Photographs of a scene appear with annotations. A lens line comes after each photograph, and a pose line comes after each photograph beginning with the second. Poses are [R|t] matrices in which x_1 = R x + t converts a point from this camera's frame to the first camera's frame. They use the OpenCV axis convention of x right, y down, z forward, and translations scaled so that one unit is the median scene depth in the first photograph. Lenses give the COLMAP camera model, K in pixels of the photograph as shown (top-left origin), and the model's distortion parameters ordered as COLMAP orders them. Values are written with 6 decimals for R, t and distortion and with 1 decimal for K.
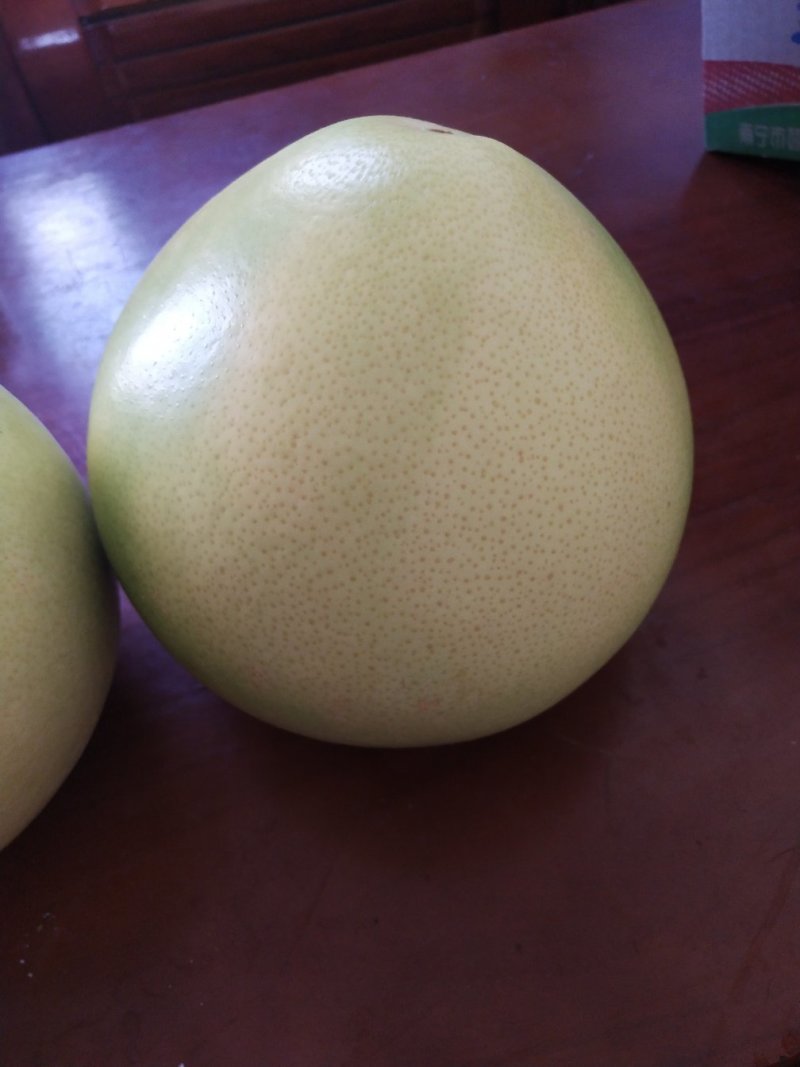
lens RADIAL K [[791.8, 0, 400.0], [0, 791.8, 533.5], [0, 0, 1]] dist [-0.005120, -0.001630]
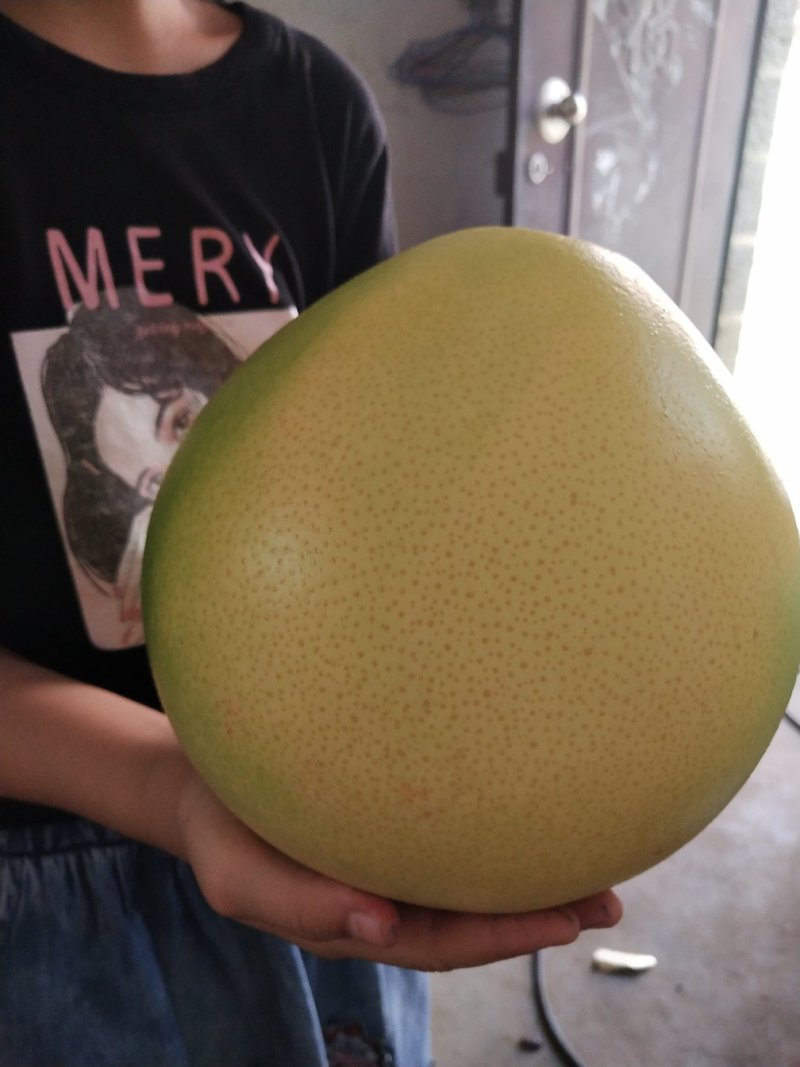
lens RADIAL K [[791.8, 0, 400.0], [0, 791.8, 533.5], [0, 0, 1]] dist [-0.005120, -0.001630]
pose [[0.960426, 0.191038, -0.202699, 0.150844], [-0.250937, 0.909282, -0.332018, 0.274239], [0.120882, 0.369743, 0.921237, 0.178195]]
